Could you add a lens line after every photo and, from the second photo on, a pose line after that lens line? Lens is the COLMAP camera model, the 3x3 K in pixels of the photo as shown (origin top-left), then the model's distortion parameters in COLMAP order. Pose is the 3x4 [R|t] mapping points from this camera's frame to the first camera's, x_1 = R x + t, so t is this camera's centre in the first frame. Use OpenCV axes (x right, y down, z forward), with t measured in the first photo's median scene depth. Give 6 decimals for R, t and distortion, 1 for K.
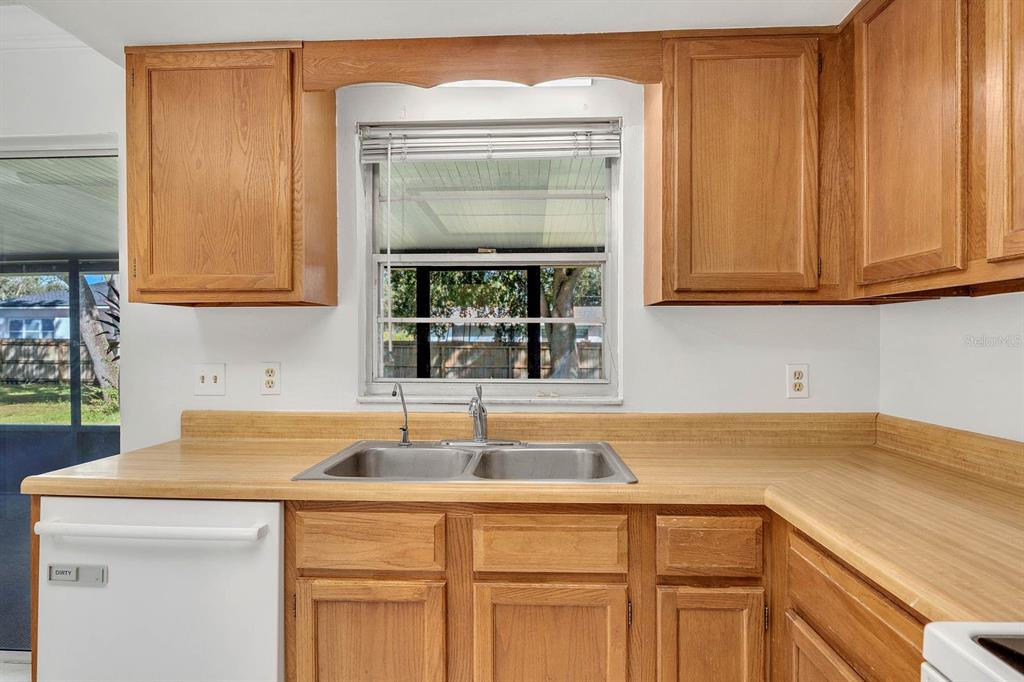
lens RADIAL K [[534.4, 0, 512.0], [0, 534.4, 341.0], [0, 0, 1]] dist [0.001173, 0.000232]
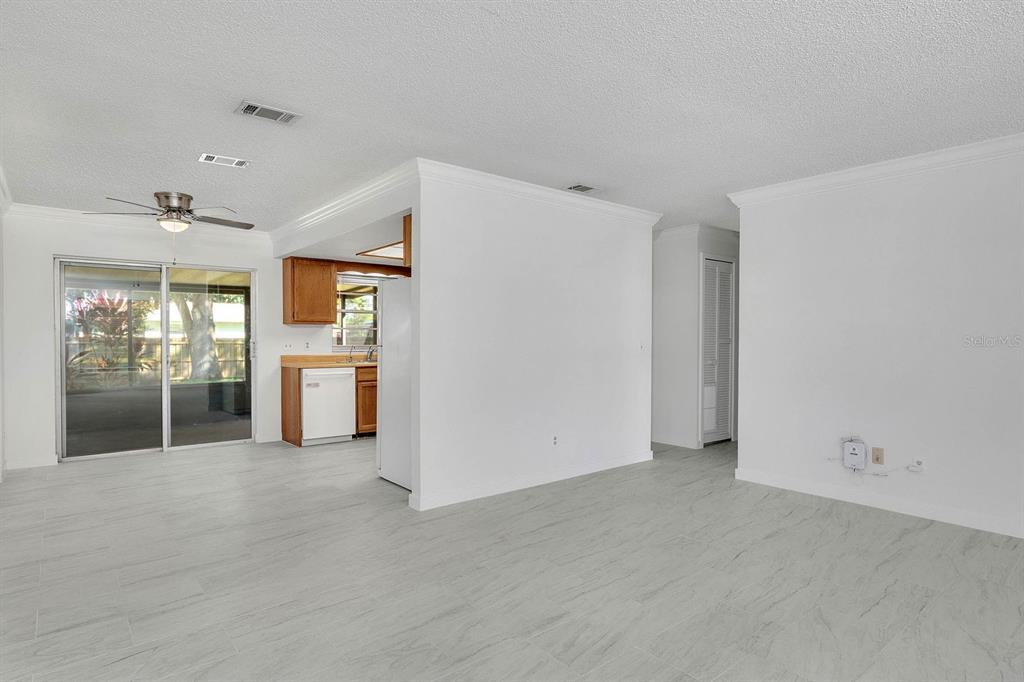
lens RADIAL K [[550.8, 0, 468.5], [0, 550.8, 342.1], [0, 0, 1]] dist [0.000937, 0.000130]
pose [[0.780255, -0.005424, 0.625438, -2.386754], [-0.001964, 0.999936, 0.011123, 0.010415], [-0.625459, -0.009907, 0.780194, -3.087250]]
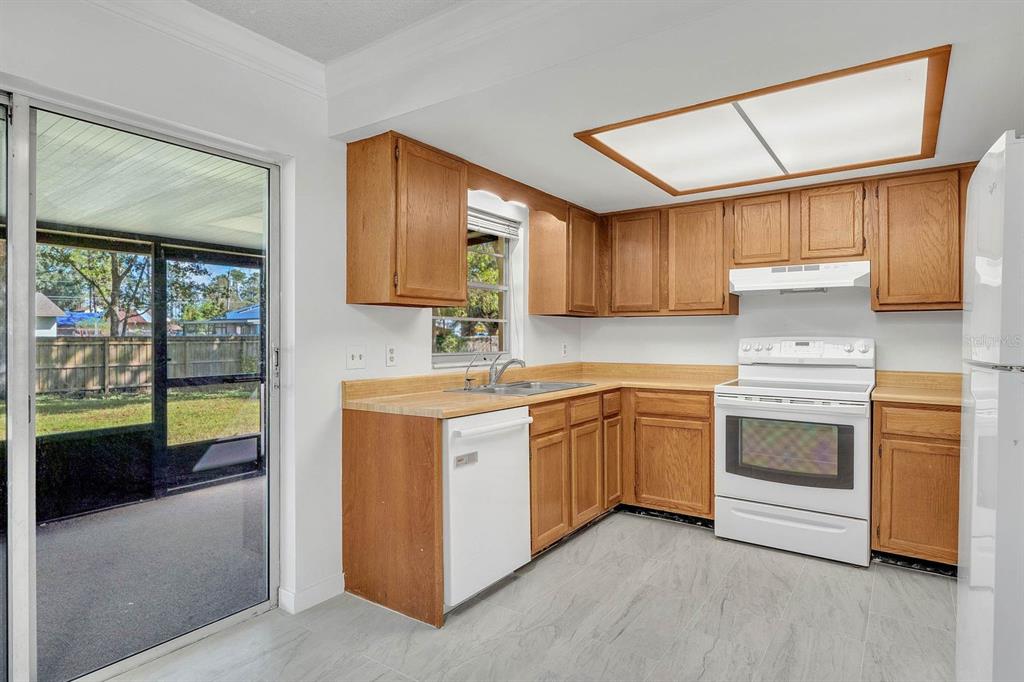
lens RADIAL K [[558.3, 0, 455.7], [0, 558.3, 335.9], [0, 0, 1]] dist [0.002802, -0.000082]
pose [[0.590322, 0.002681, 0.807163, -2.040216], [-0.001248, 0.999996, -0.002409, 0.026678], [-0.807167, 0.000415, 0.590324, -0.063886]]
